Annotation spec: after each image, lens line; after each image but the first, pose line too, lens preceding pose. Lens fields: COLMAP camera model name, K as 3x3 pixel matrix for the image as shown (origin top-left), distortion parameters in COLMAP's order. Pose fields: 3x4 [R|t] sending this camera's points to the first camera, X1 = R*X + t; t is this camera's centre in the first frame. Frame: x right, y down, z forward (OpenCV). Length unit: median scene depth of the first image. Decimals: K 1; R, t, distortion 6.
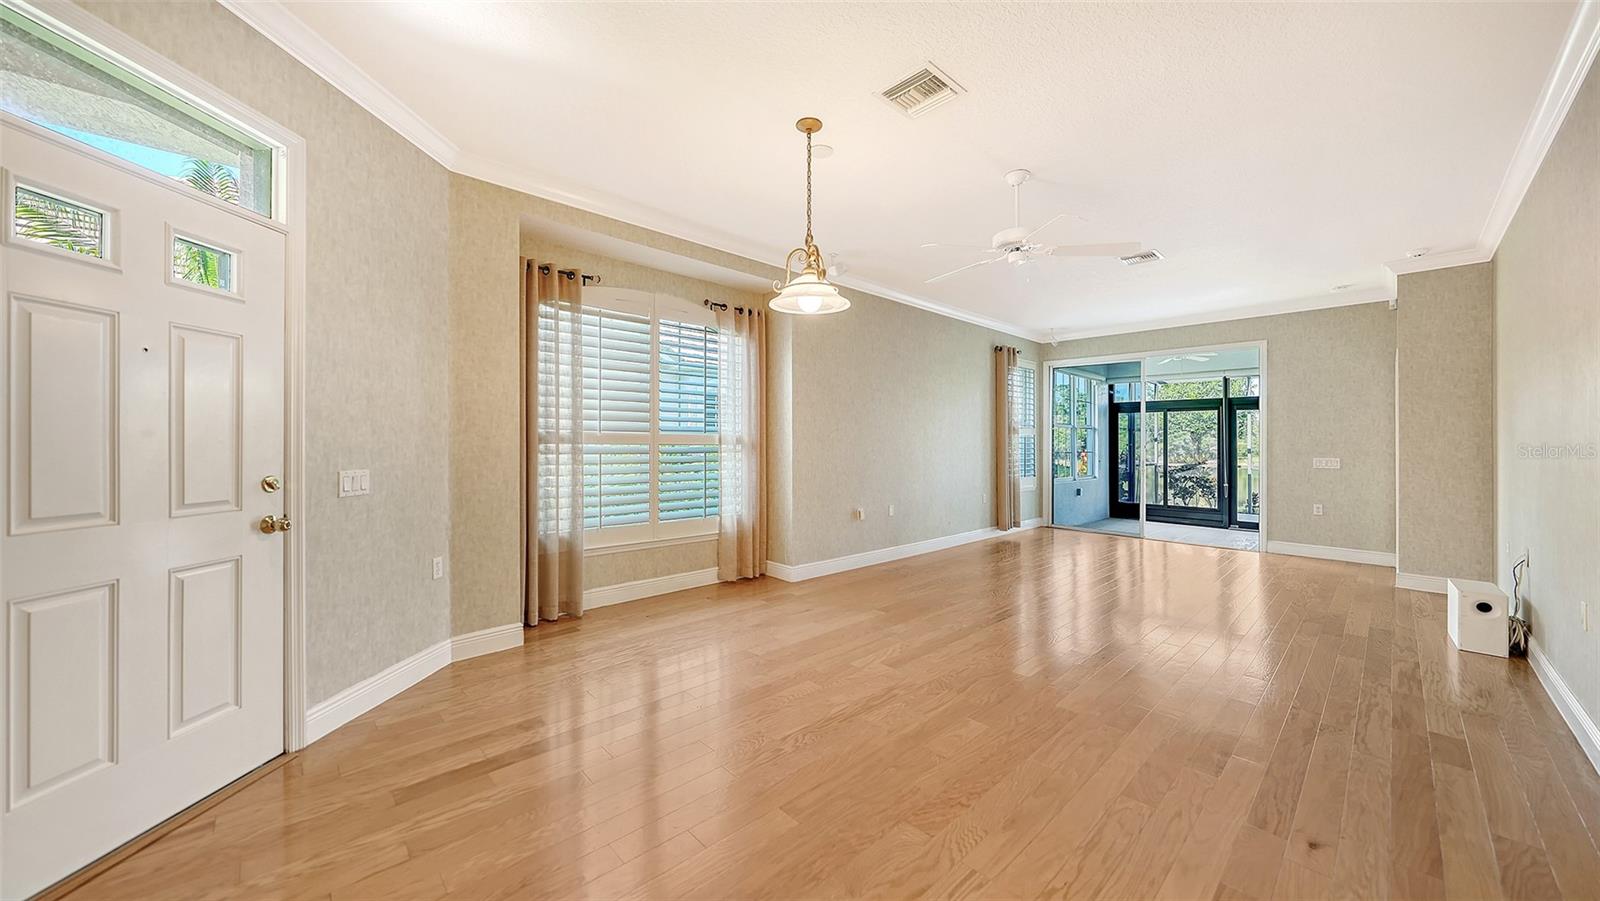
lens RADIAL K [[561.9, 0, 794.5], [0, 561.9, 444.5], [0, 0, 1]] dist [0.000869, 0.000012]
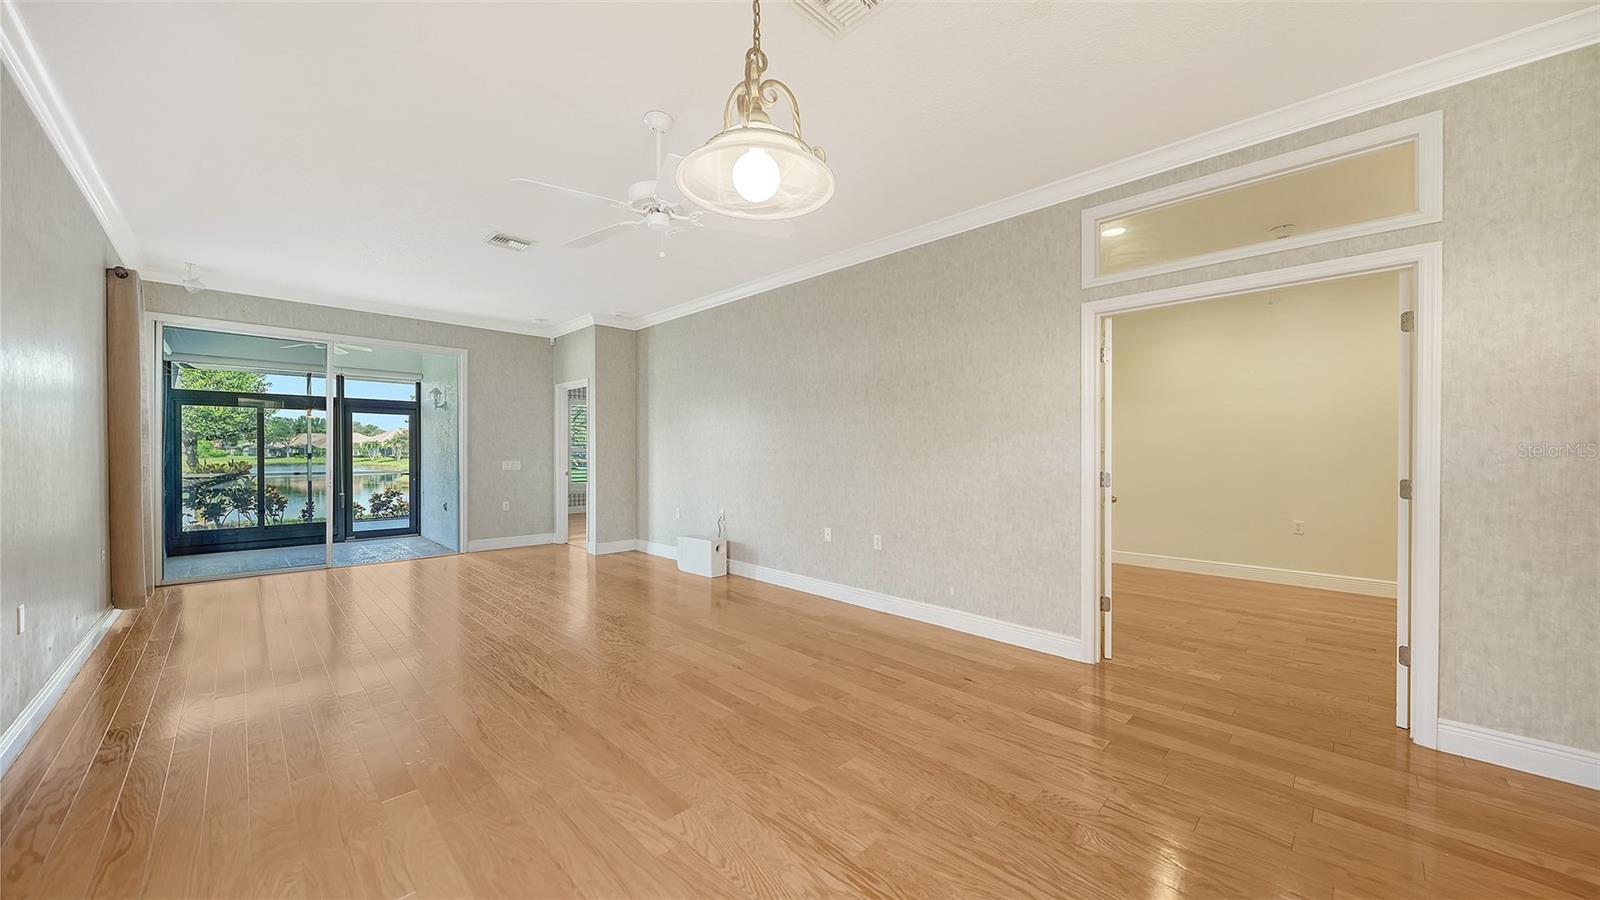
lens RADIAL K [[558.7, 0, 791.8], [0, 558.7, 449.4], [0, 0, 1]] dist [-0.004234, -0.000002]
pose [[-0.033928, -0.001498, 0.999423, -0.153280], [-0.001165, 0.999998, 0.001459, -0.002216], [-0.999424, -0.001115, -0.033930, 0.305889]]
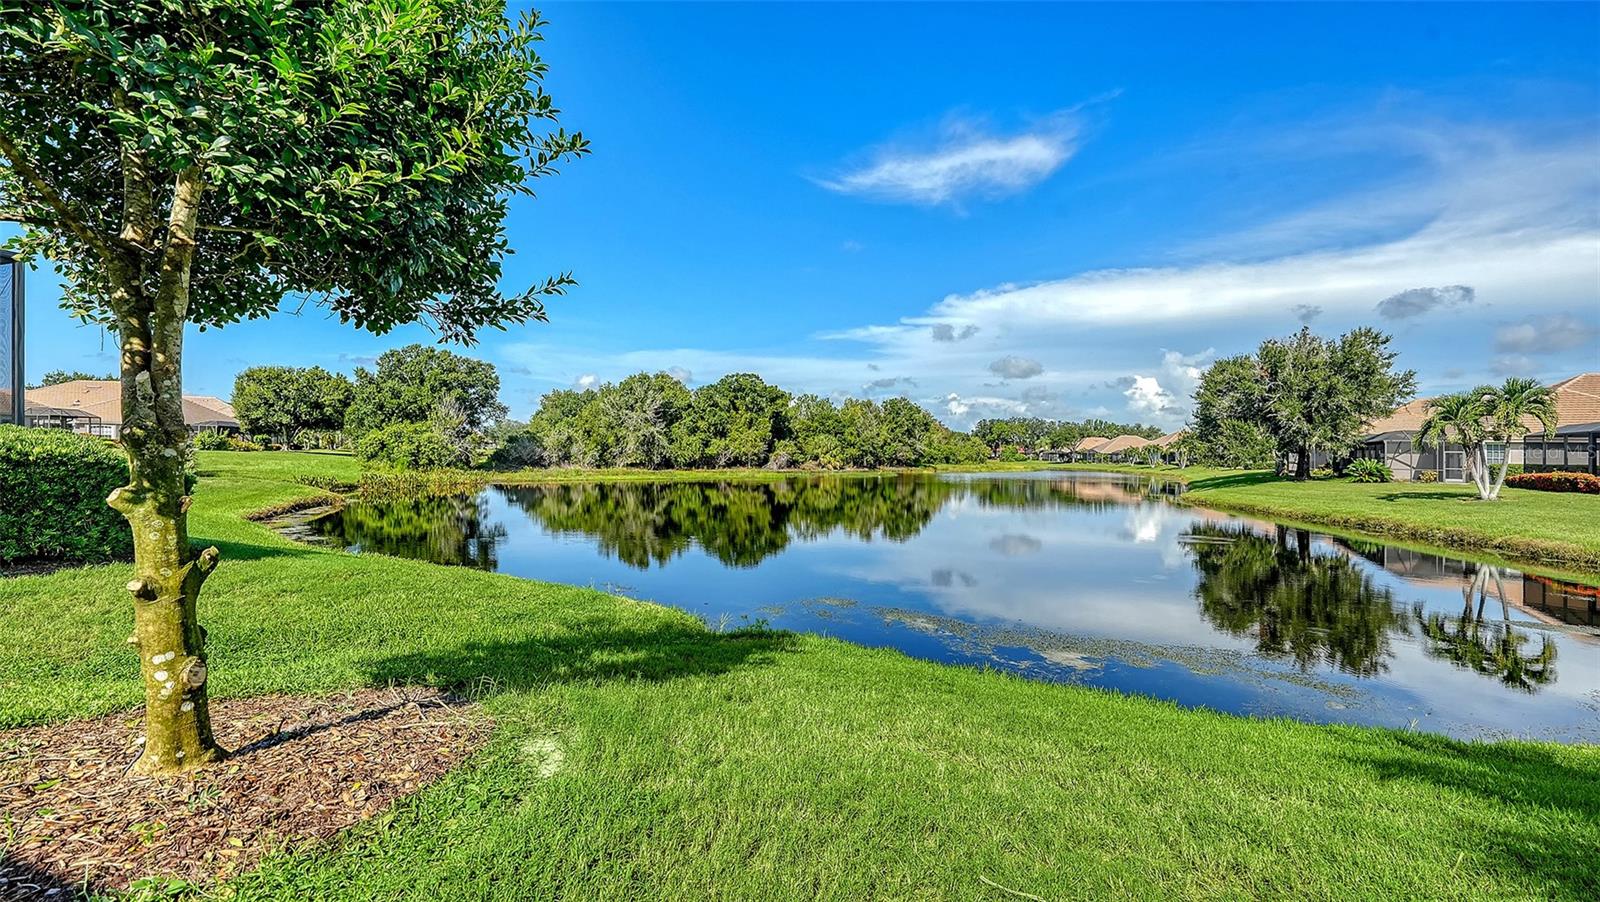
lens RADIAL K [[654.4, 0, 794.2], [0, 654.4, 446.7], [0, 0, 1]] dist [-0.000490, -0.000108]
pose [[0.897747, 0.016789, 0.440191, 1.354328], [-0.016307, 0.999855, -0.004878, 0.044397], [-0.440209, -0.002799, 0.897891, 1.319563]]
